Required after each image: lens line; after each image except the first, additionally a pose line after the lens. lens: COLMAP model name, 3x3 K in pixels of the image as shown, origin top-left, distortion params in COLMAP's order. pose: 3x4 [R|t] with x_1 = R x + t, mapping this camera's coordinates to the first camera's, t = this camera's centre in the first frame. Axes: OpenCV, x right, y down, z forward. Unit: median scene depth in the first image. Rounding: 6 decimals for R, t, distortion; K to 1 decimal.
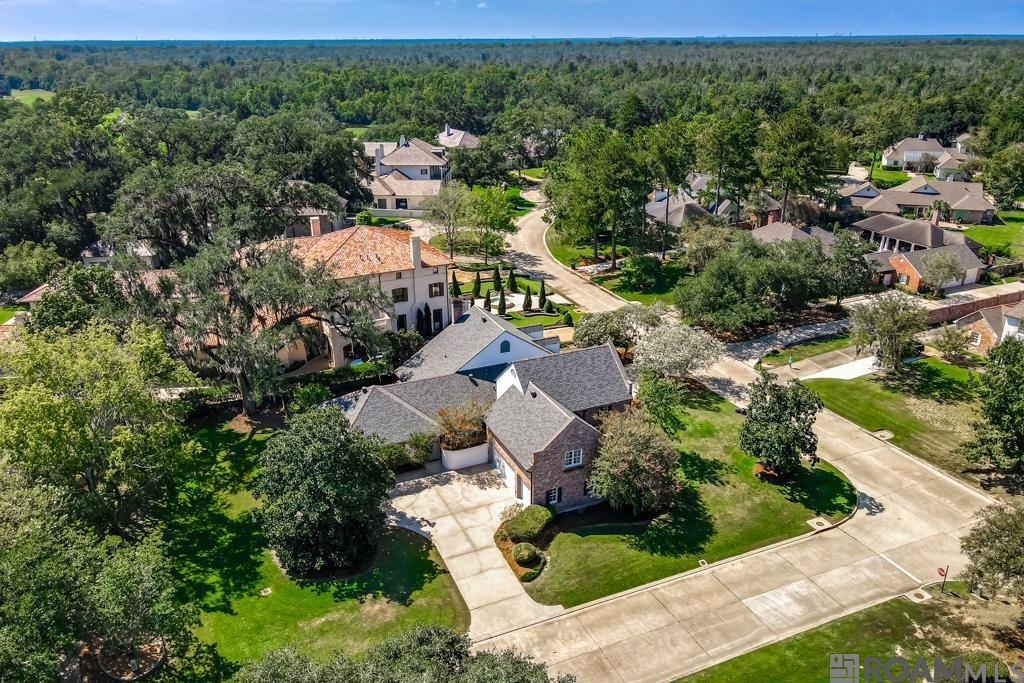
lens RADIAL K [[769.2, 0, 512.0], [0, 769.2, 341.5], [0, 0, 1]] dist [-0.012613, 0.001860]
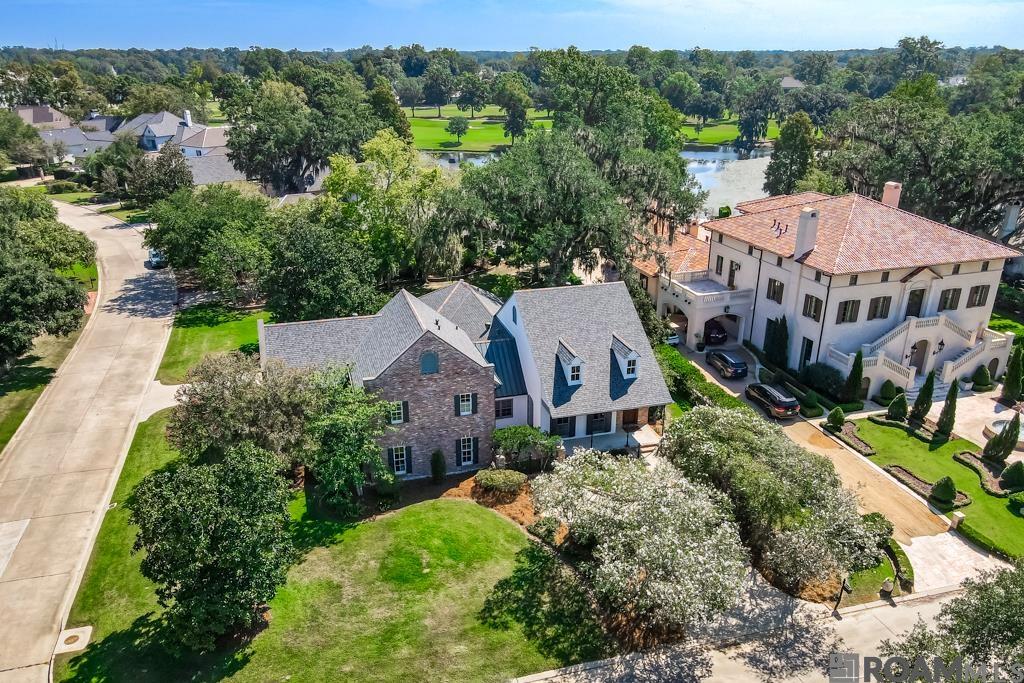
lens RADIAL K [[769.2, 0, 512.0], [0, 769.2, 341.5], [0, 0, 1]] dist [-0.012613, 0.001860]
pose [[-0.139634, 0.358941, -0.922856, 0.866362], [-0.367577, 0.846605, 0.384900, -0.322038], [0.919451, 0.392966, 0.013723, 1.295196]]
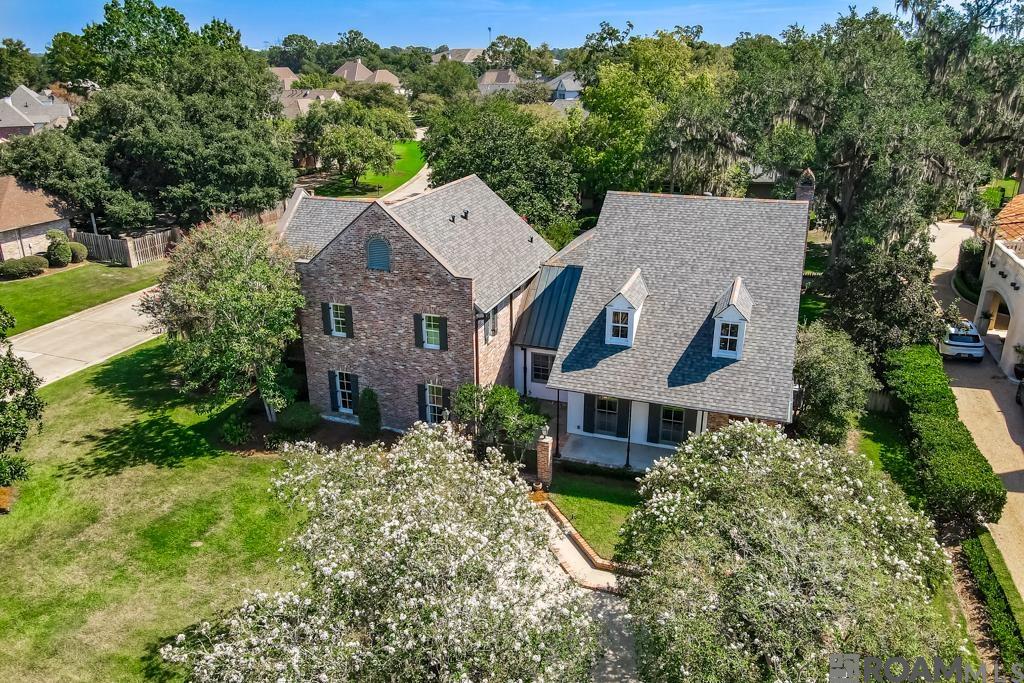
lens RADIAL K [[749.4, 0, 512.0], [0, 749.4, 341.5], [0, 0, 1]] dist [0.006636, 0.002605]
pose [[-0.688611, 0.270392, -0.672832, 0.450149], [-0.260429, 0.773750, 0.577484, -0.237513], [0.676751, 0.572886, -0.462395, 1.565784]]
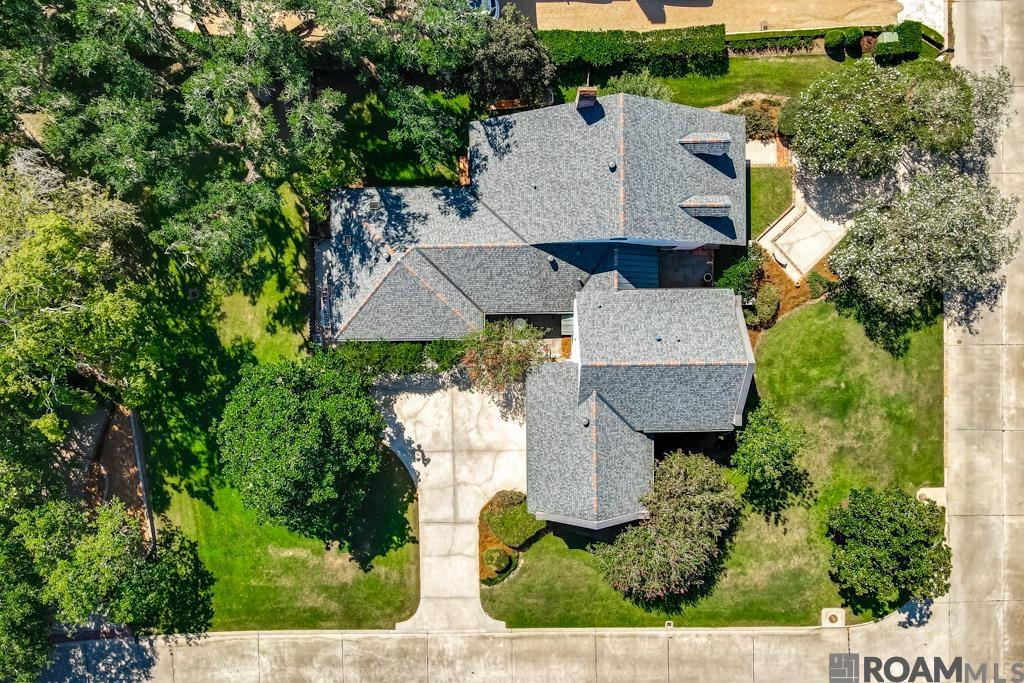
lens RADIAL K [[769.2, 0, 512.0], [0, 769.2, 341.5], [0, 0, 1]] dist [-0.012613, 0.001860]
pose [[0.919063, 0.394091, 0.003927, -0.074217], [-0.138097, 0.312693, 0.939762, -0.690431], [0.369124, -0.864243, 0.341807, 0.895214]]
